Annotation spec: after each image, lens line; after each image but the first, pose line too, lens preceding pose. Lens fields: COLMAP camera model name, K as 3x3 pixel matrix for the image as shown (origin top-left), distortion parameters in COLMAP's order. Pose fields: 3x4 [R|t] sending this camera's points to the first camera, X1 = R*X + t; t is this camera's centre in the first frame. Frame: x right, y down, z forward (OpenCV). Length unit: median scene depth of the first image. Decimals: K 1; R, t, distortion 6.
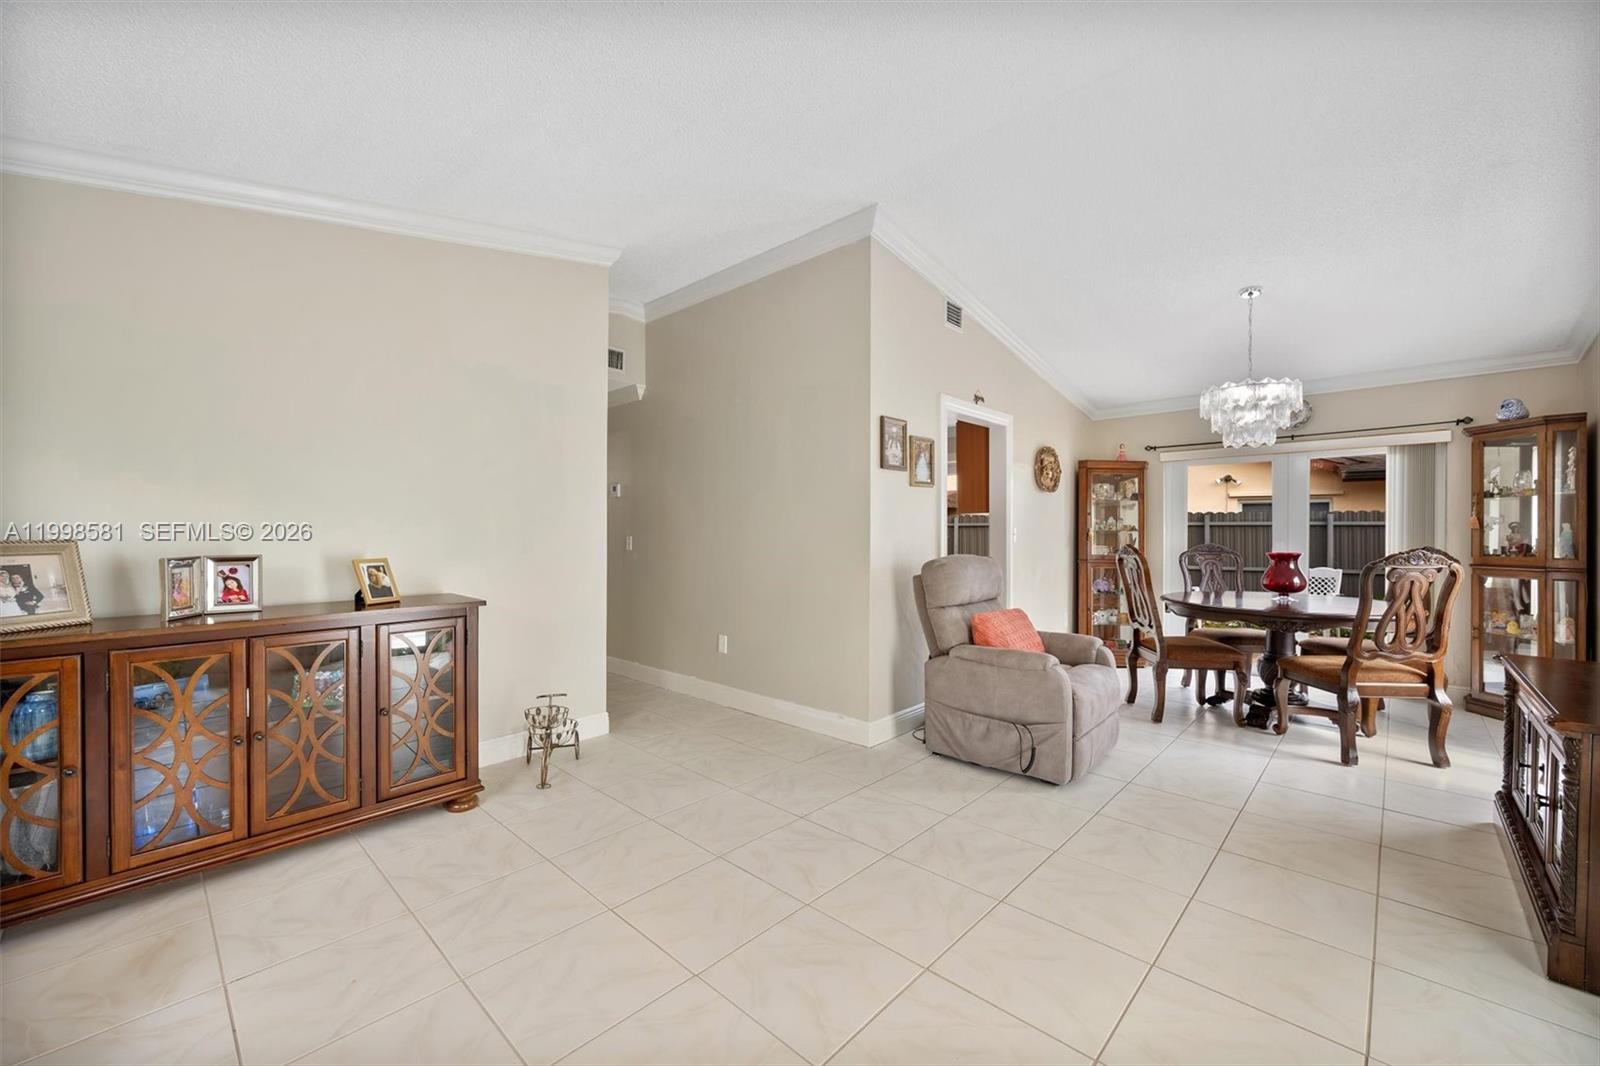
lens RADIAL K [[642.9, 0, 792.5], [0, 642.9, 528.7], [0, 0, 1]] dist [0.001533, -0.001122]
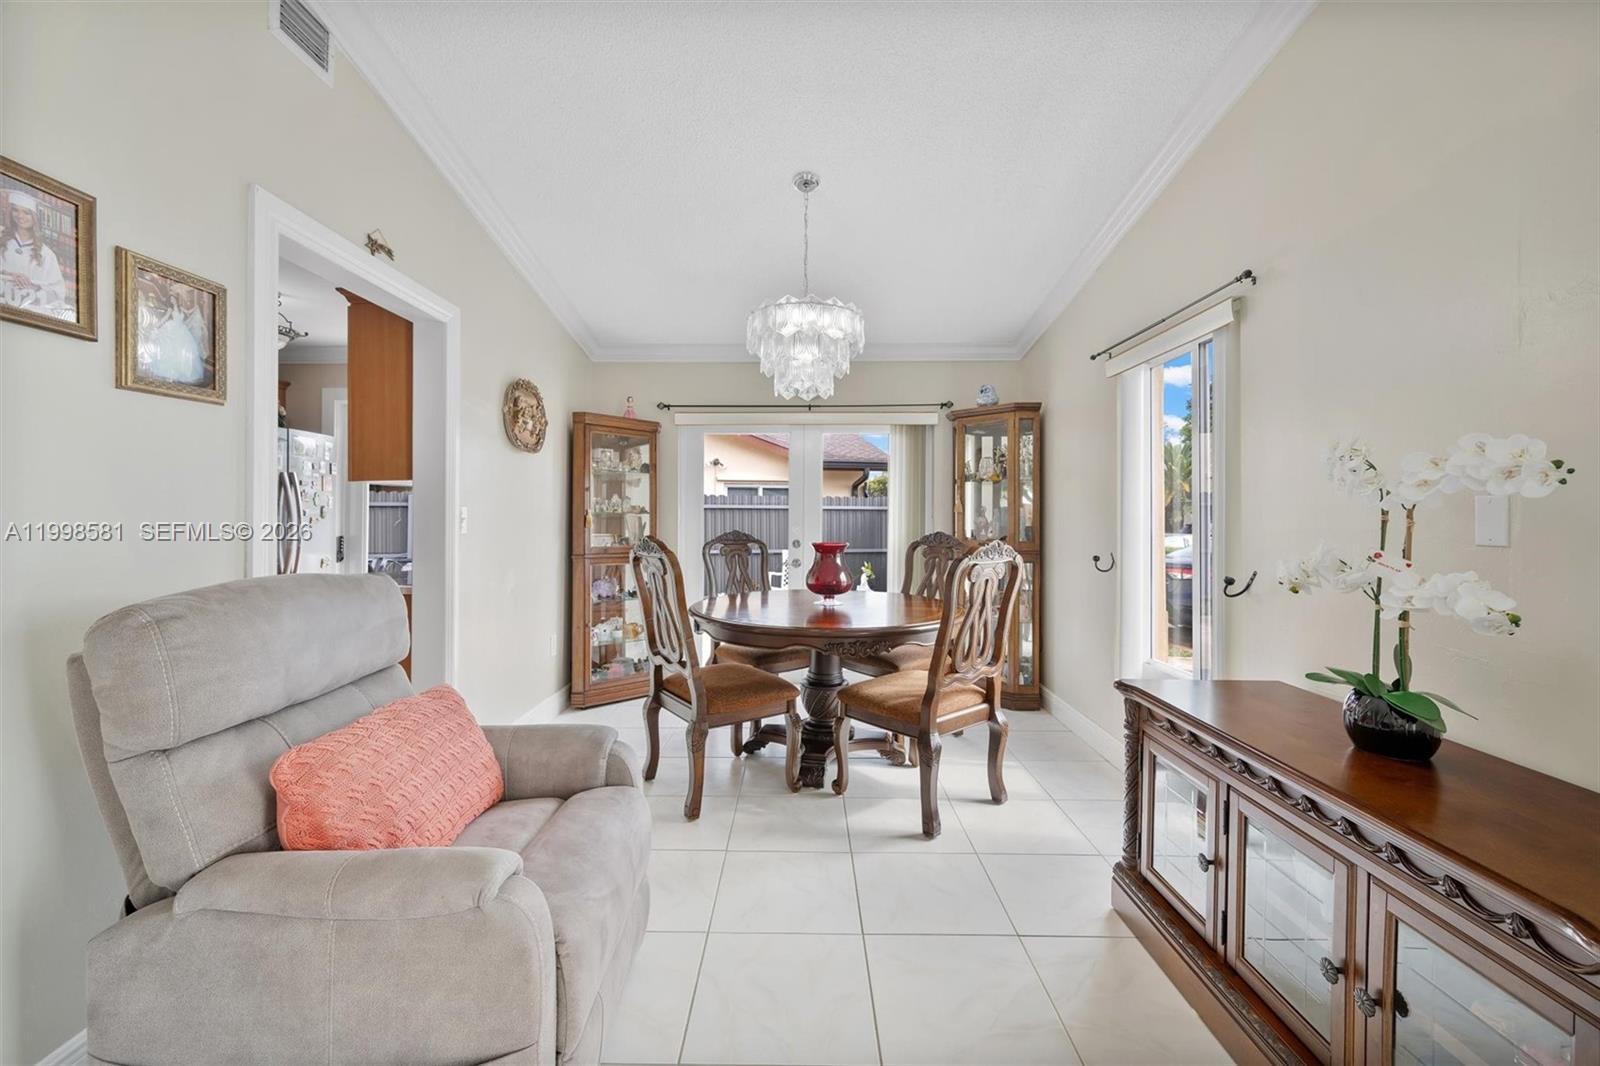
lens RADIAL K [[642.9, 0, 805.6], [0, 642.9, 513.3], [0, 0, 1]] dist [0.001533, -0.001122]
pose [[0.719758, 0.002747, 0.694220, 0.204292], [-0.005939, 0.999980, 0.002200, 0.000381], [-0.694200, -0.005707, 0.719760, 0.461915]]
